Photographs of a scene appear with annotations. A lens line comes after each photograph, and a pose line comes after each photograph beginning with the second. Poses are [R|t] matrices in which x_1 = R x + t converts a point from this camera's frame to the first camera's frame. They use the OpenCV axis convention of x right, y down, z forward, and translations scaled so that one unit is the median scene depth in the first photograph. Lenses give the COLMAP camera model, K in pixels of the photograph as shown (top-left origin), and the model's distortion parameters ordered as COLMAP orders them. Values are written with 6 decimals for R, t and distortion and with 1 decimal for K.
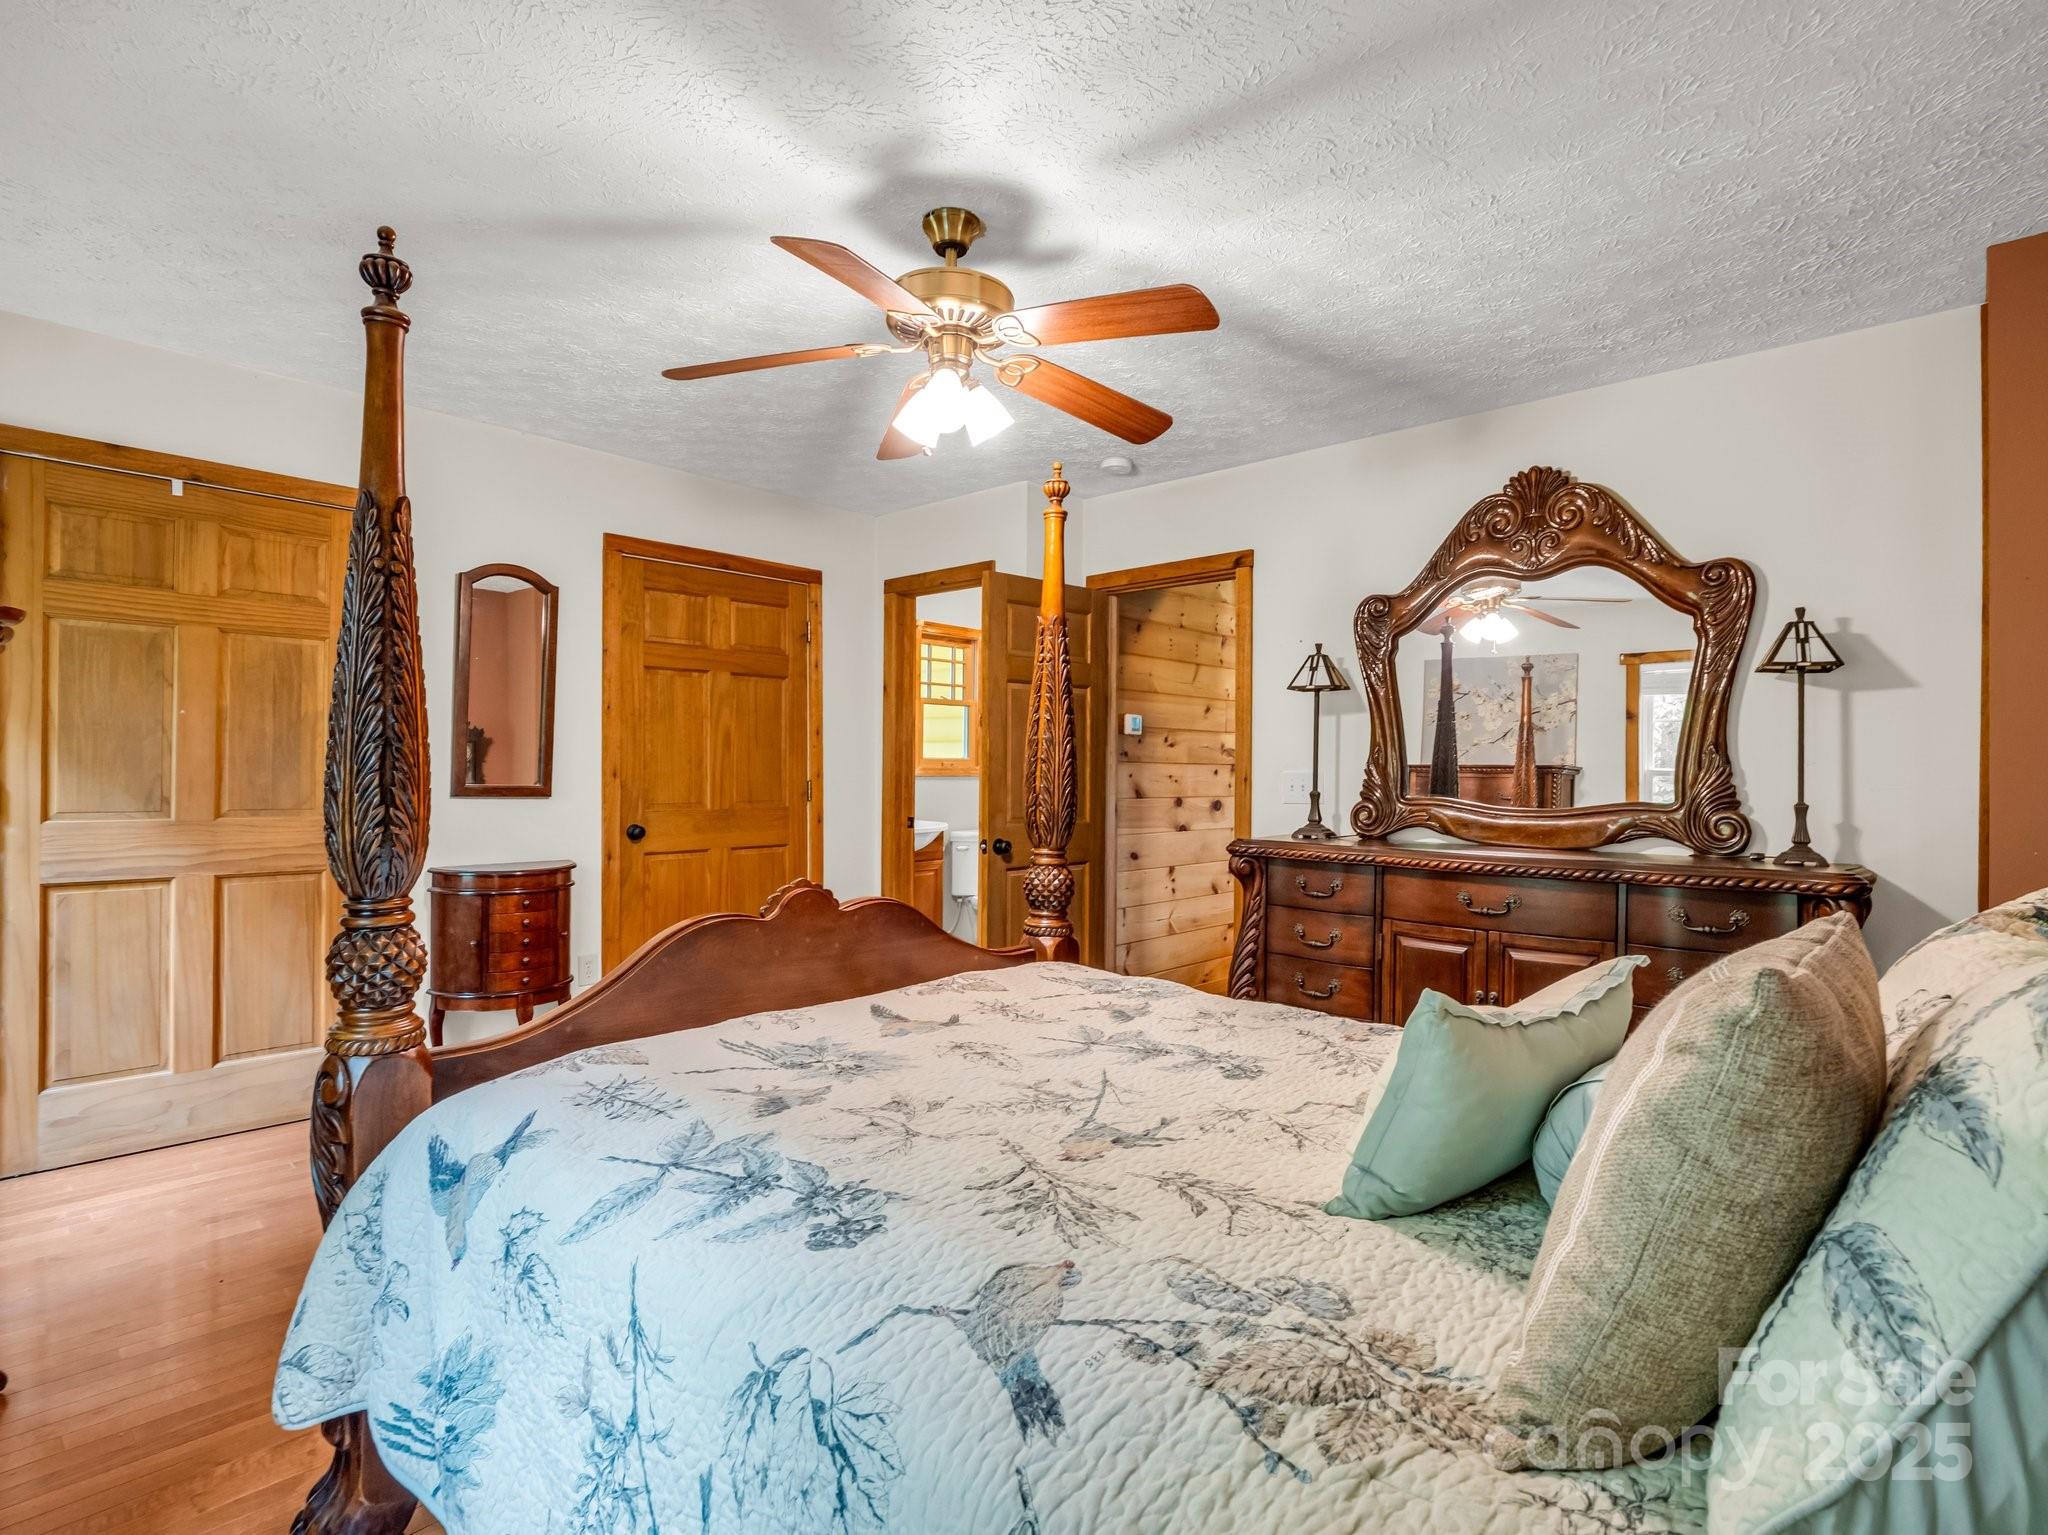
lens RADIAL K [[1021.8, 0, 1016.8], [0, 1021.8, 766.8], [0, 0, 1]] dist [-0.008760, -0.003727]
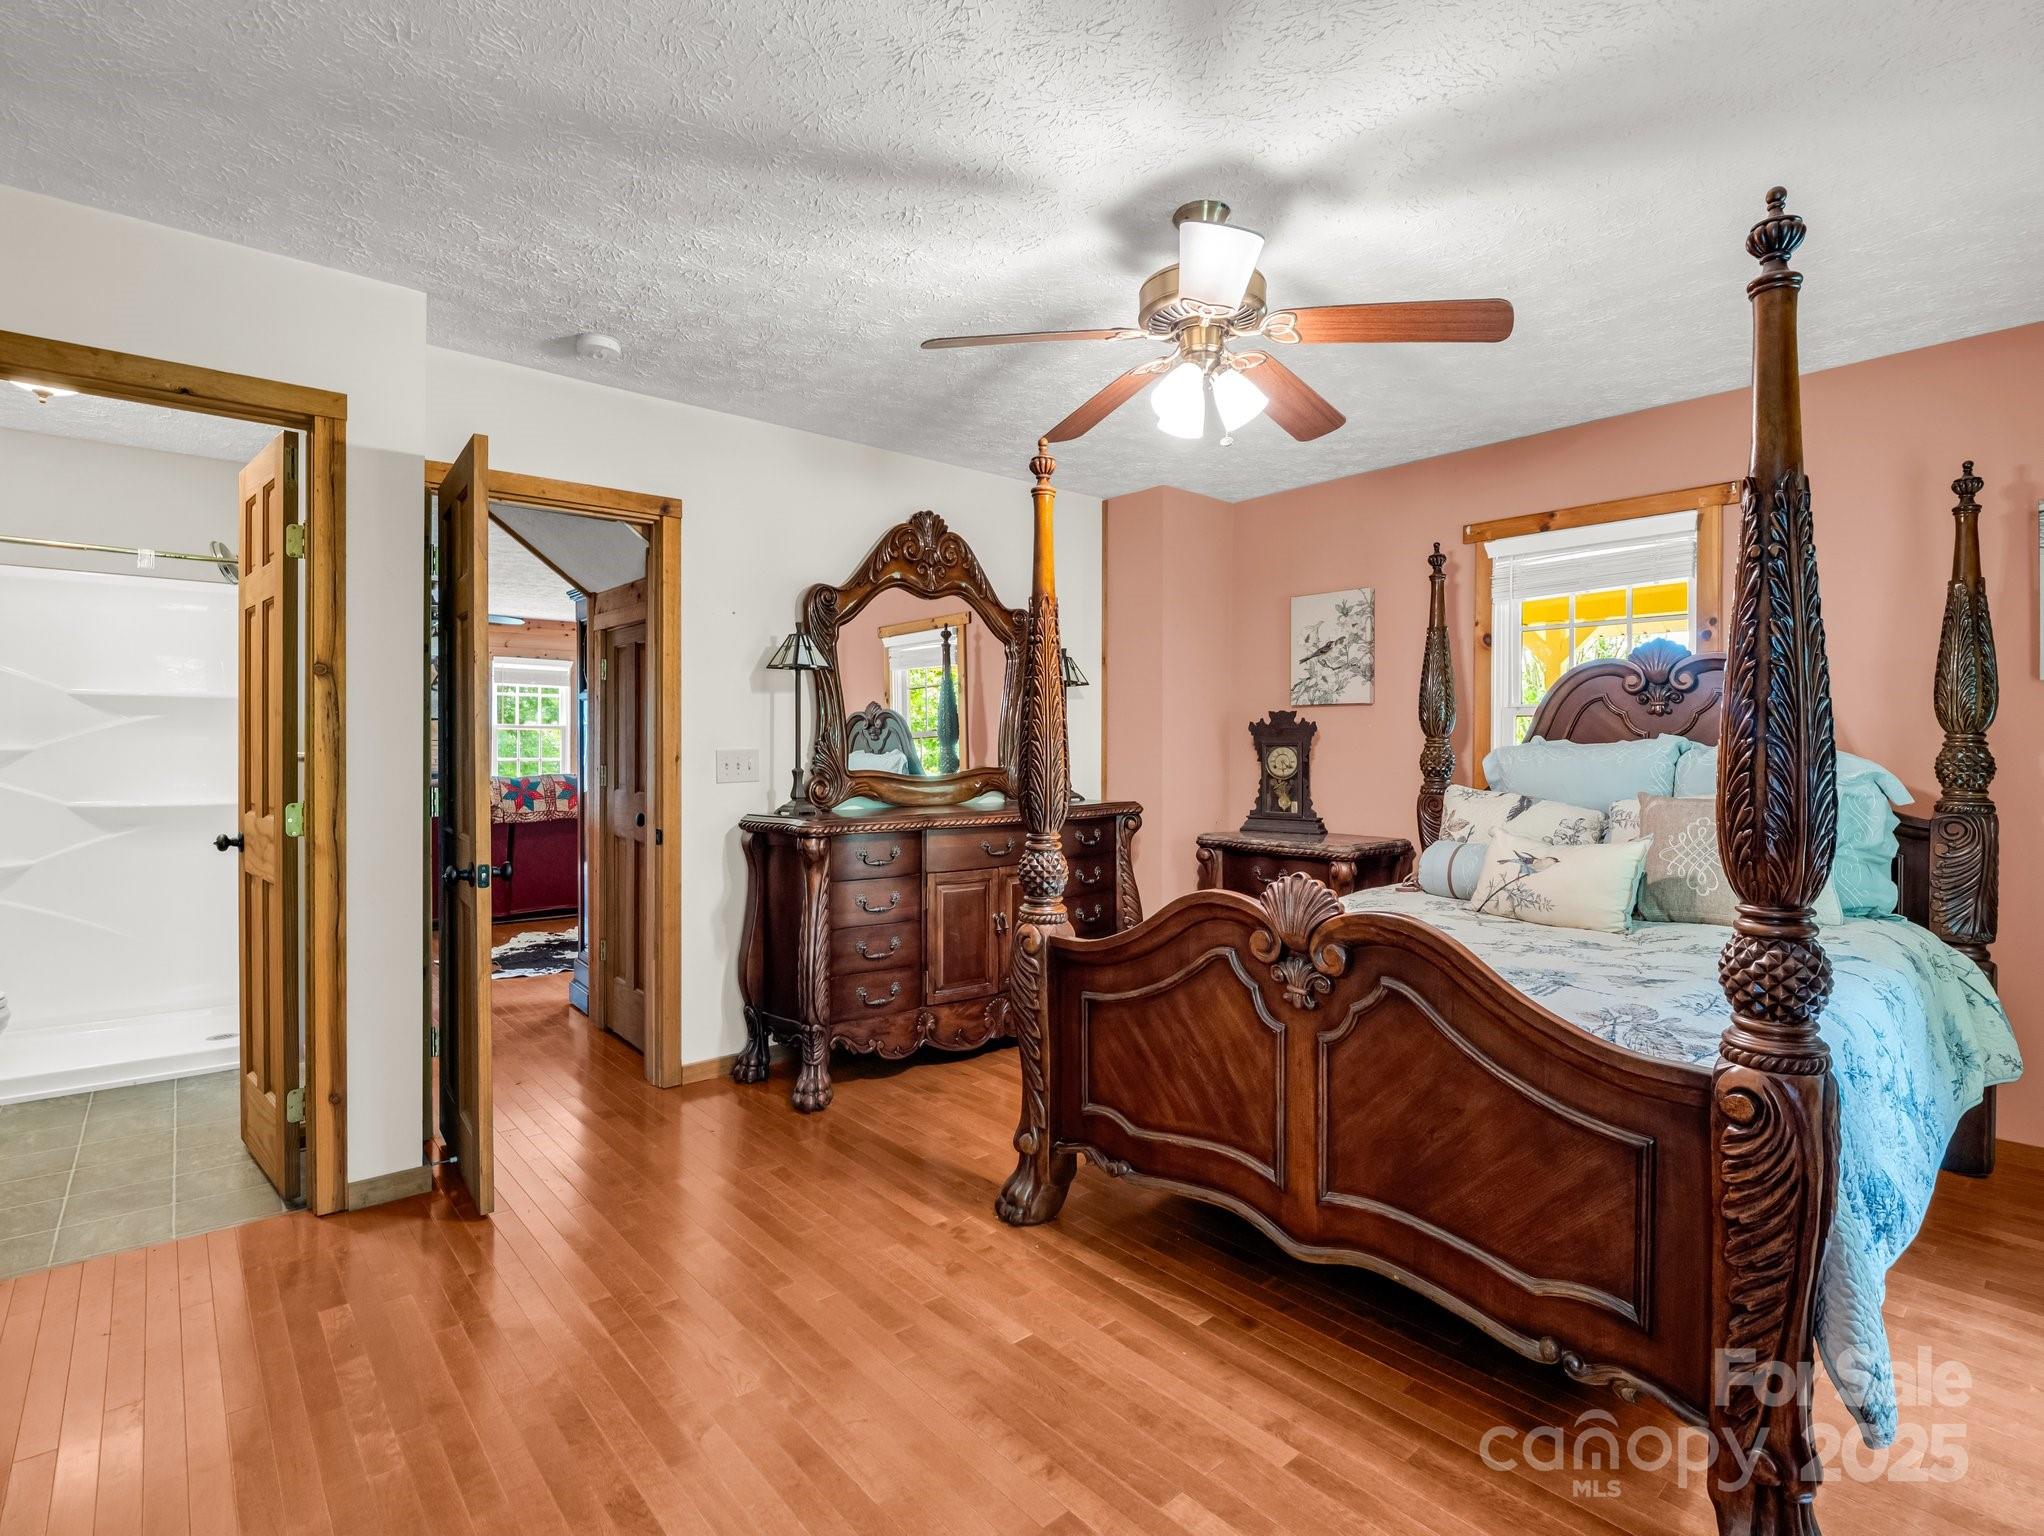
lens RADIAL K [[991.1, 0, 1020.9], [0, 991.1, 761.7], [0, 0, 1]] dist [-0.020091, 0.000219]
pose [[0.127406, -0.024434, 0.991550, -0.789582], [-0.000030, 0.999696, 0.024638, -0.007549], [-0.991851, -0.003169, 0.127367, 0.773151]]
